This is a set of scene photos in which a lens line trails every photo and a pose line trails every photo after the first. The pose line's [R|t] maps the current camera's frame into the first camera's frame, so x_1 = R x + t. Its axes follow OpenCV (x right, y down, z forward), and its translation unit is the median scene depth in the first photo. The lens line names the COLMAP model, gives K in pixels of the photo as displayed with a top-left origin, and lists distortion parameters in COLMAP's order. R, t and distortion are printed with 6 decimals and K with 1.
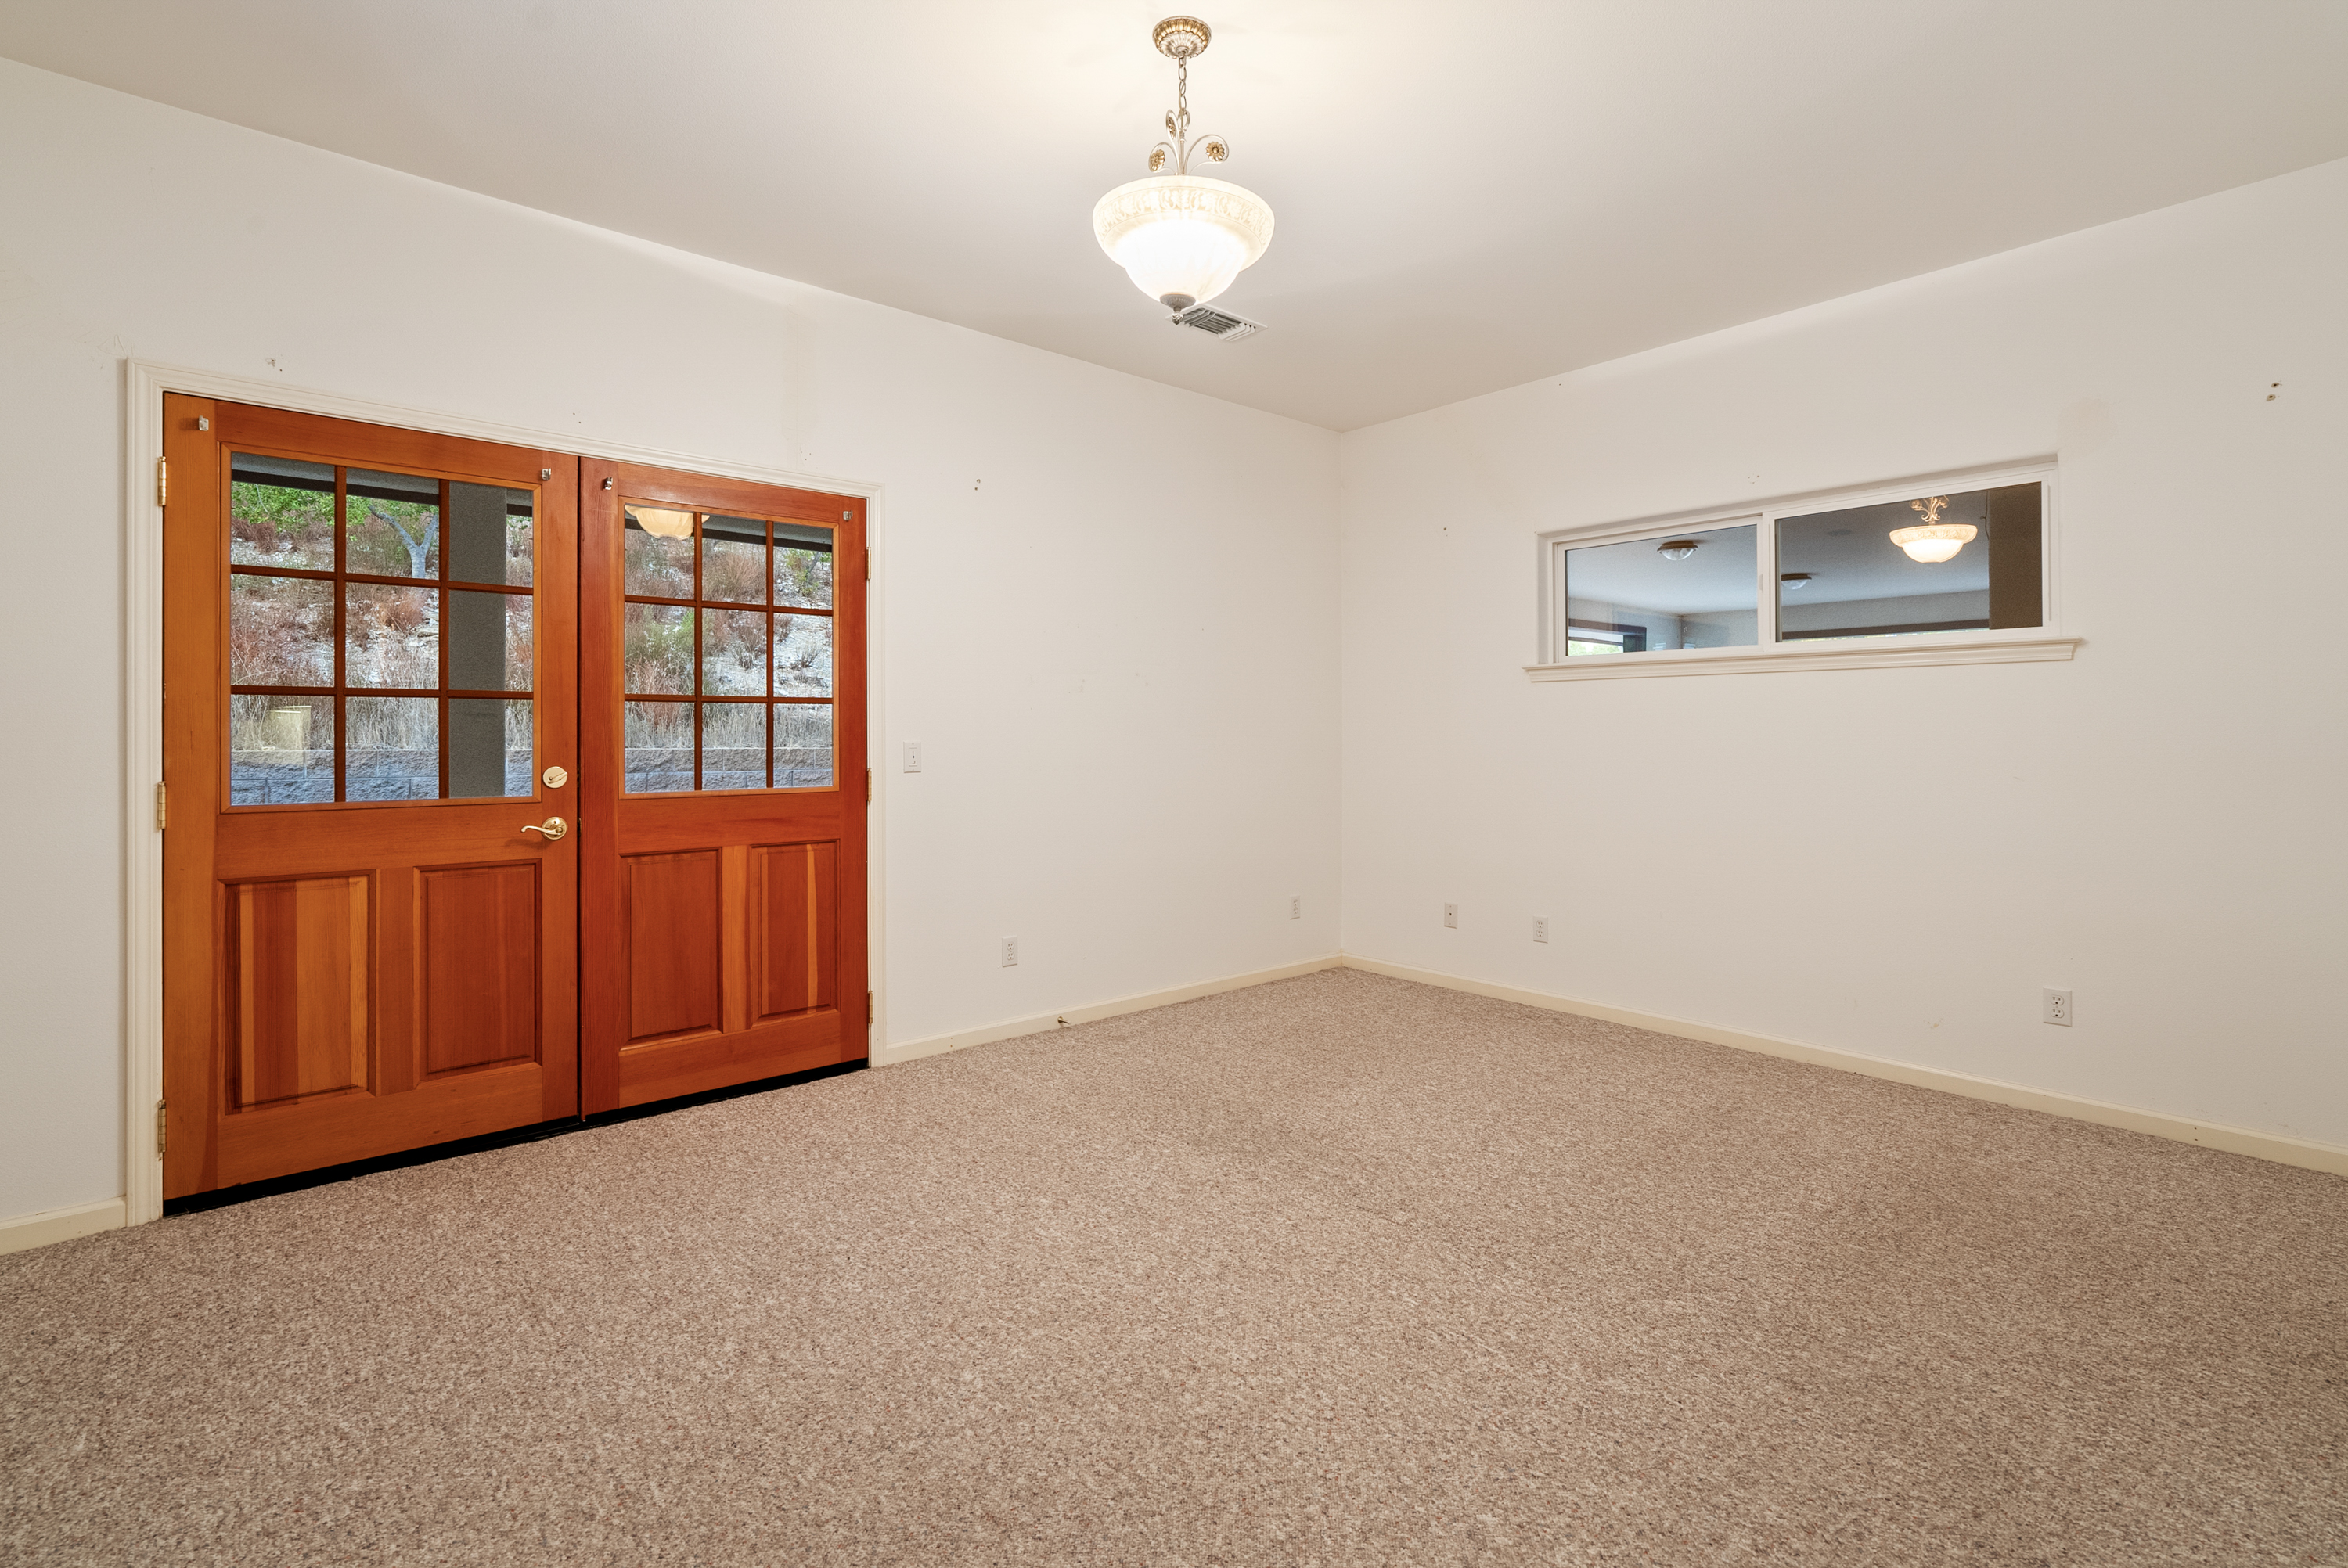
lens RADIAL K [[1063.9, 0, 1171.4], [0, 1063.9, 745.4], [0, 0, 1]] dist [-0.003950, -0.000023]
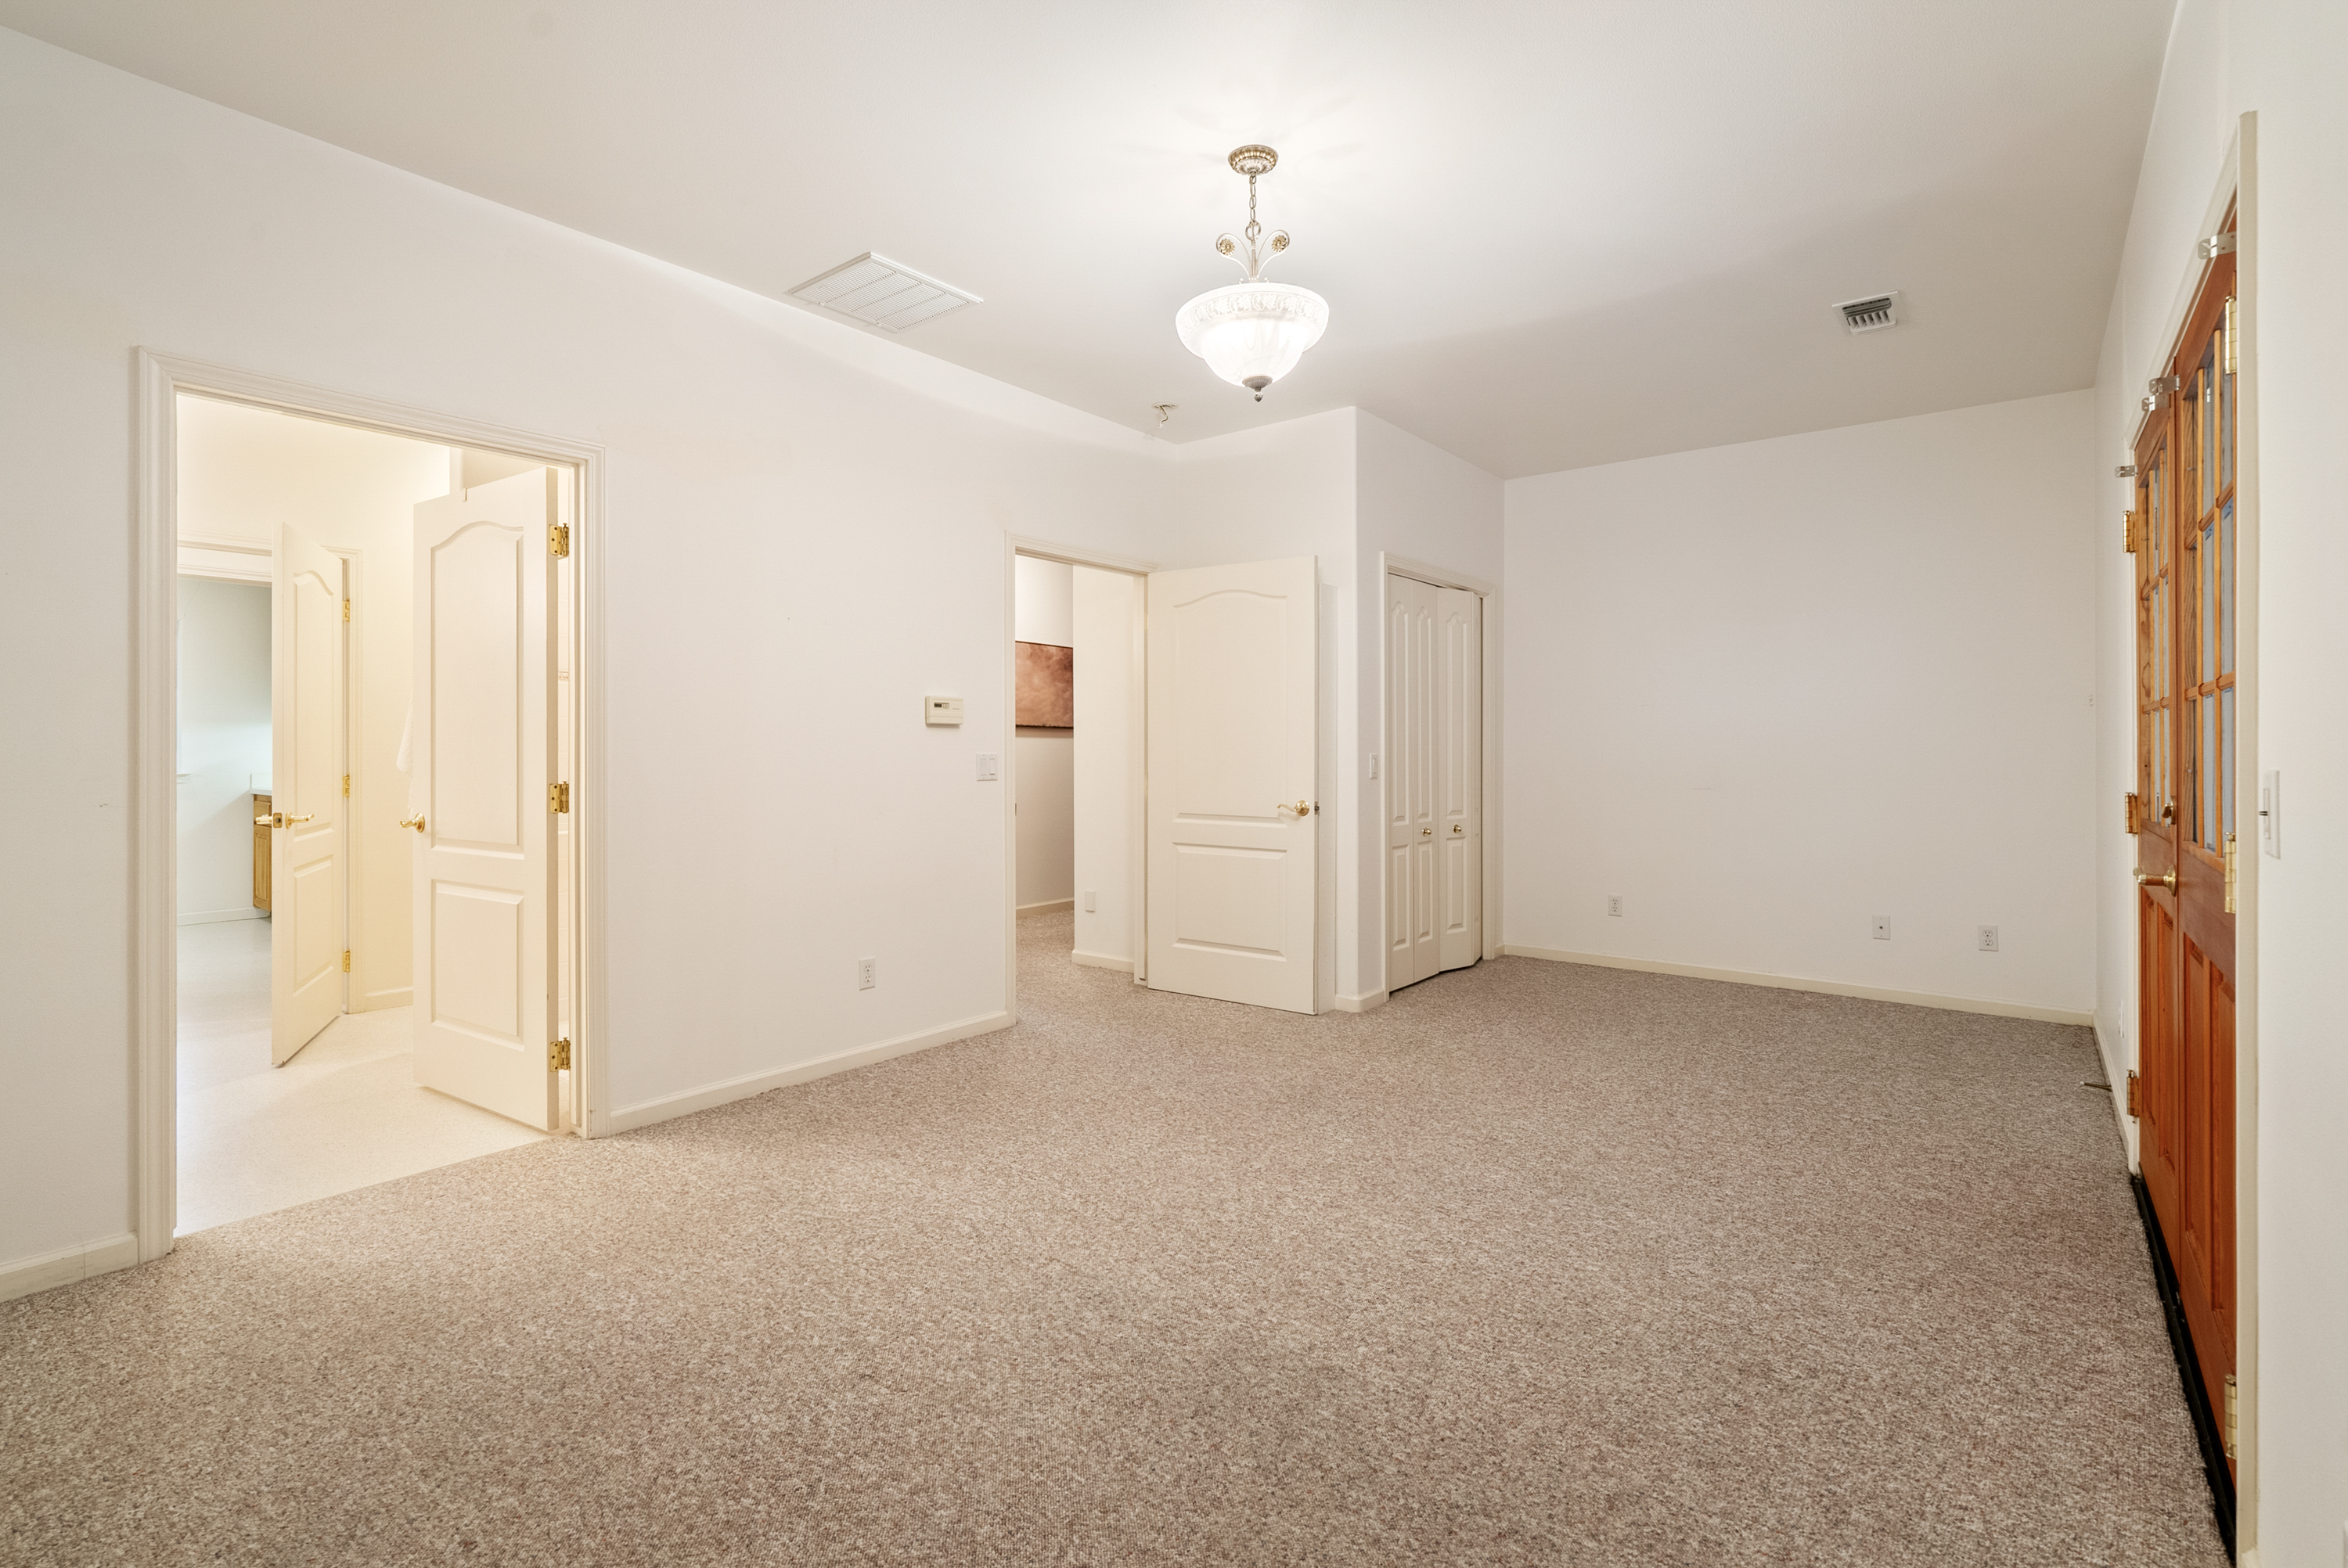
lens RADIAL K [[1063.9, 0, 1171.4], [0, 1063.9, 745.4], [0, 0, 1]] dist [-0.003950, -0.000023]
pose [[-0.982803, -0.005141, -0.184587, 0.307595], [-0.006242, 0.999966, 0.005383, -0.019569], [0.184553, 0.006442, -0.982801, 2.054511]]
